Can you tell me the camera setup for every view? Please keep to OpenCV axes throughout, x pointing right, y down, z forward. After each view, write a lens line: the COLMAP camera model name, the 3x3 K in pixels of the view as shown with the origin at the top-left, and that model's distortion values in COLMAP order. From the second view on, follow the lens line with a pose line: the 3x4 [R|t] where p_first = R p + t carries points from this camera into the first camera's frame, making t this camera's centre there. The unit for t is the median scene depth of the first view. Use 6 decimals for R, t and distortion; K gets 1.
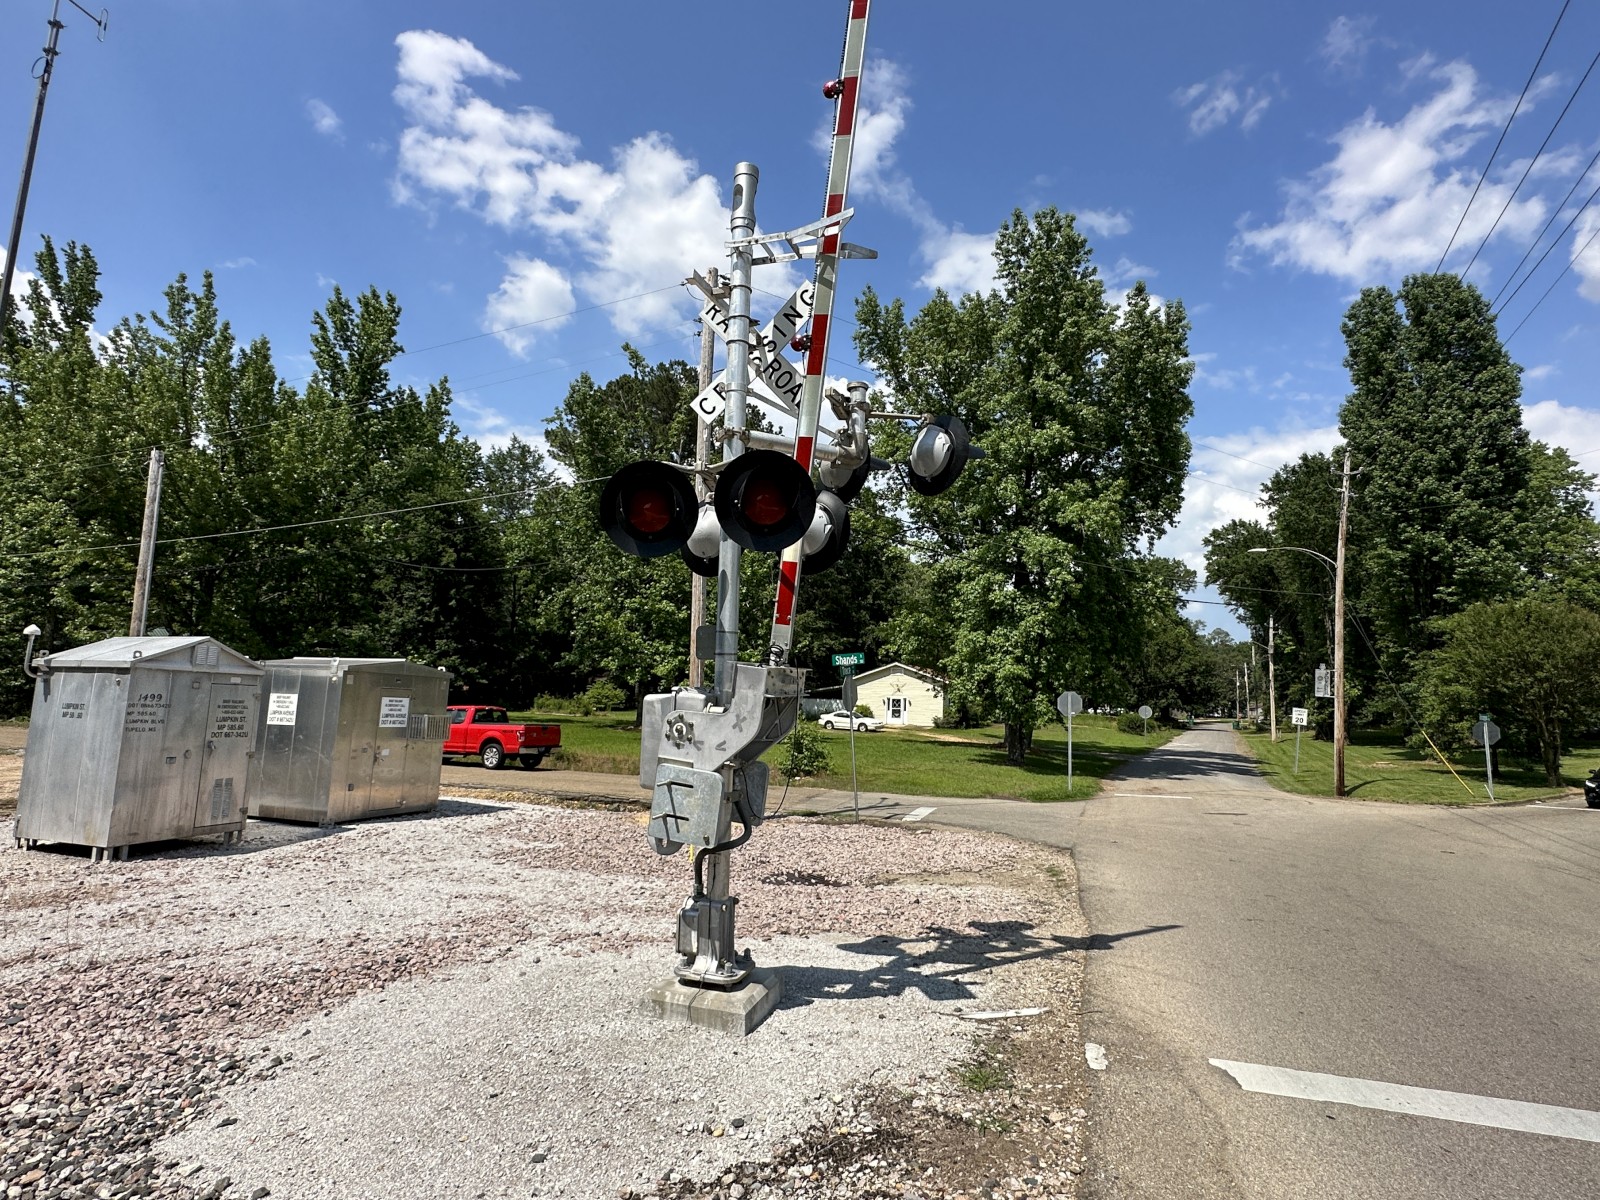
lens RADIAL K [[814.8, 0, 794.9], [0, 814.8, 598.3], [0, 0, 1]] dist [0.000808, -0.001175]
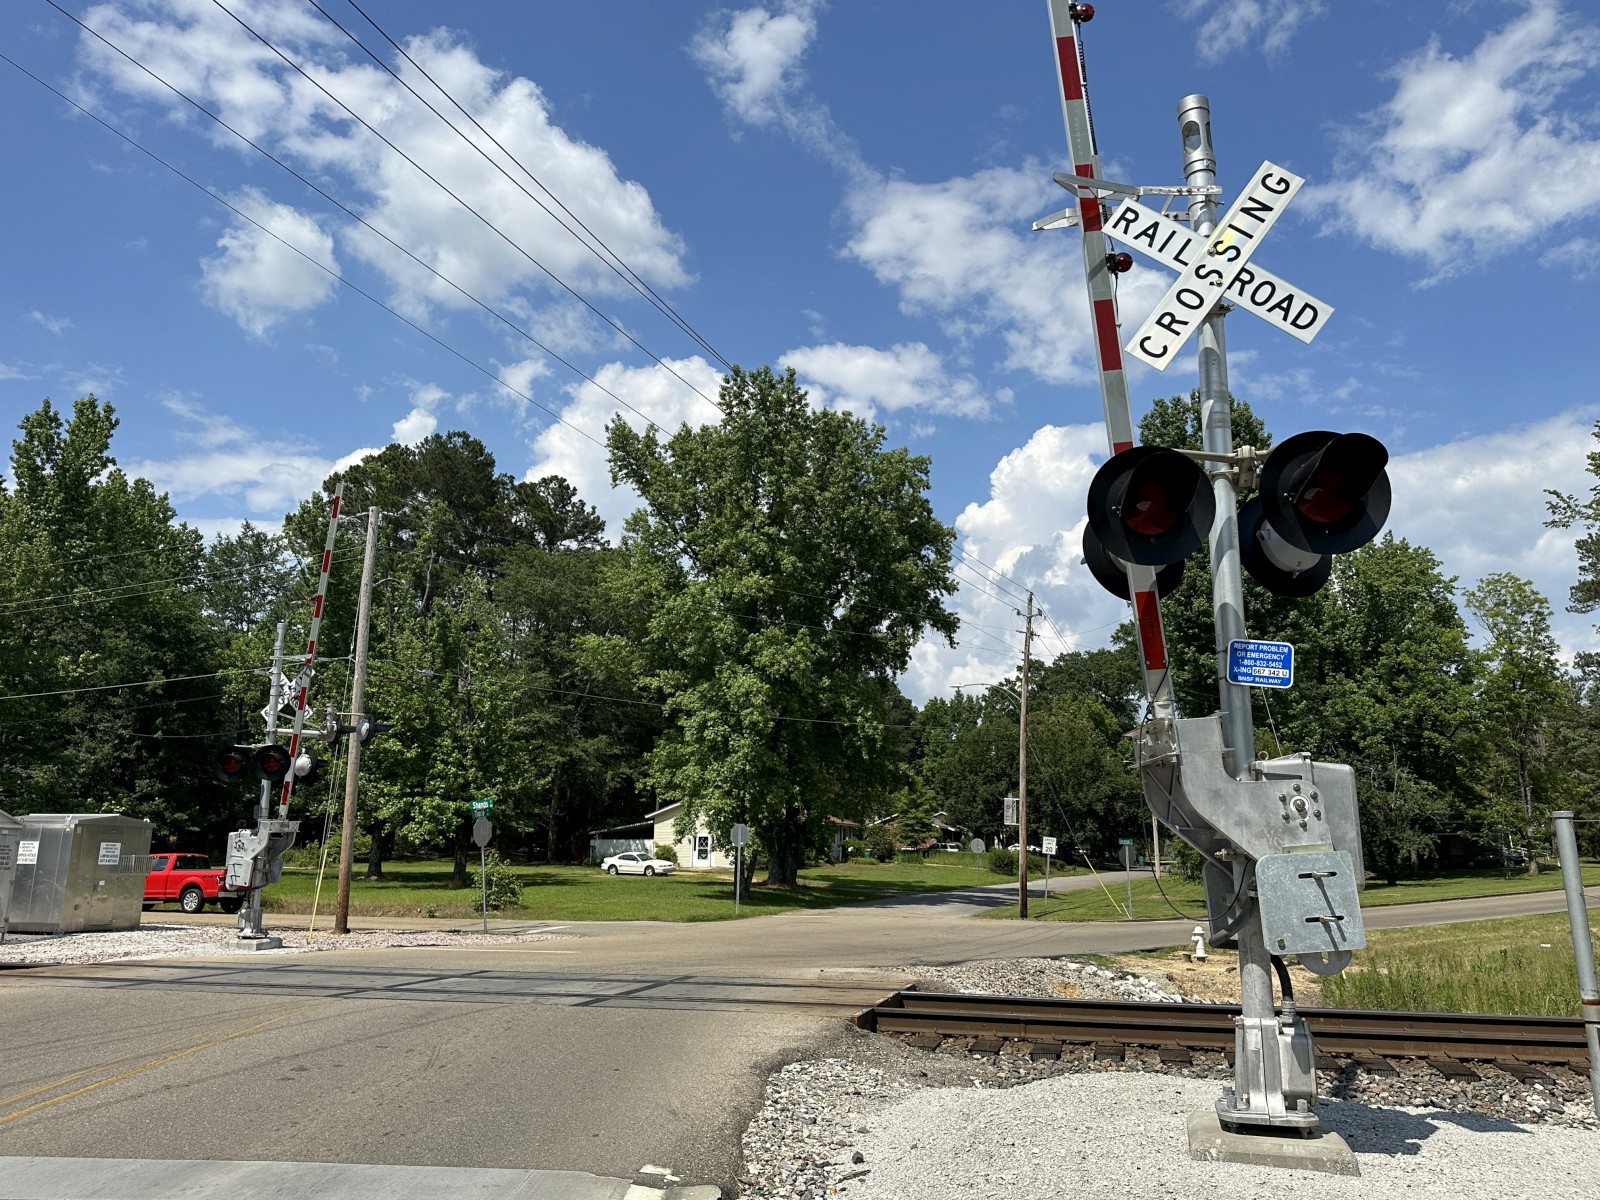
lens RADIAL K [[1221.5, 0, 798.6], [0, 1221.5, 593.0], [0, 0, 1]] dist [0.164713, -0.295786]
pose [[0.996348, -0.004659, 0.085264, 0.076026], [0.011216, 0.997000, -0.076582, -0.020319], [-0.084651, 0.077258, 0.993411, -0.200928]]
